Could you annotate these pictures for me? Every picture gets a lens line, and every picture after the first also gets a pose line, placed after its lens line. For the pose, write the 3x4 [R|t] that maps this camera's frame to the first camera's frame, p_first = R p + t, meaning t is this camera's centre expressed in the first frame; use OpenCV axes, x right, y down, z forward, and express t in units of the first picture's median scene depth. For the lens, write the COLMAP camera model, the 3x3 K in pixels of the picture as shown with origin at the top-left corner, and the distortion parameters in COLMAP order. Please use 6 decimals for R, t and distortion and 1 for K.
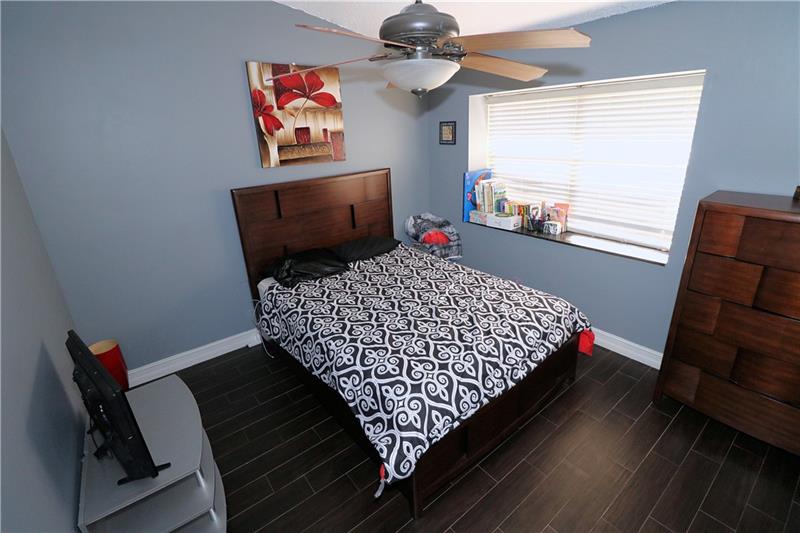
lens RADIAL K [[373.0, 0, 399.9], [0, 373.0, 257.1], [0, 0, 1]] dist [0.009457, -0.019306]
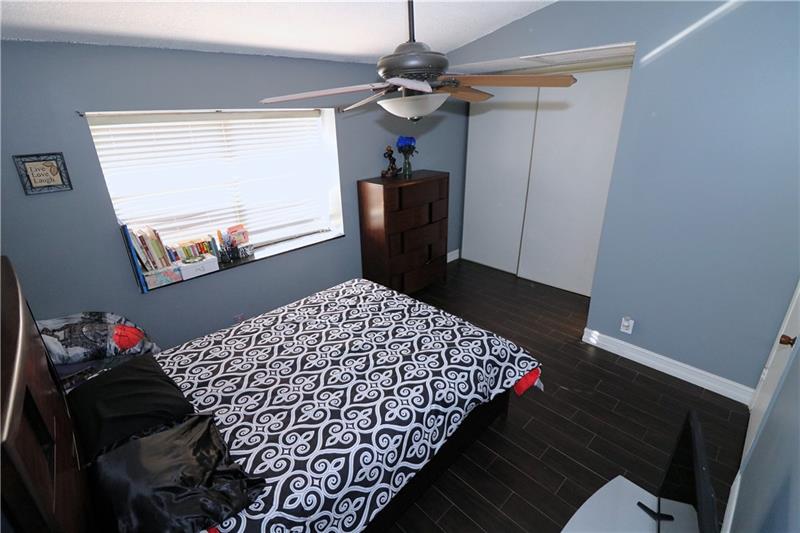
lens RADIAL K [[373.0, 0, 399.9], [0, 373.0, 257.1], [0, 0, 1]] dist [0.009457, -0.019306]
pose [[-0.098936, -0.308993, 0.945904, -0.625715], [0.362769, 0.873951, 0.323432, -0.253734], [-0.926612, 0.375144, 0.025628, 0.650772]]
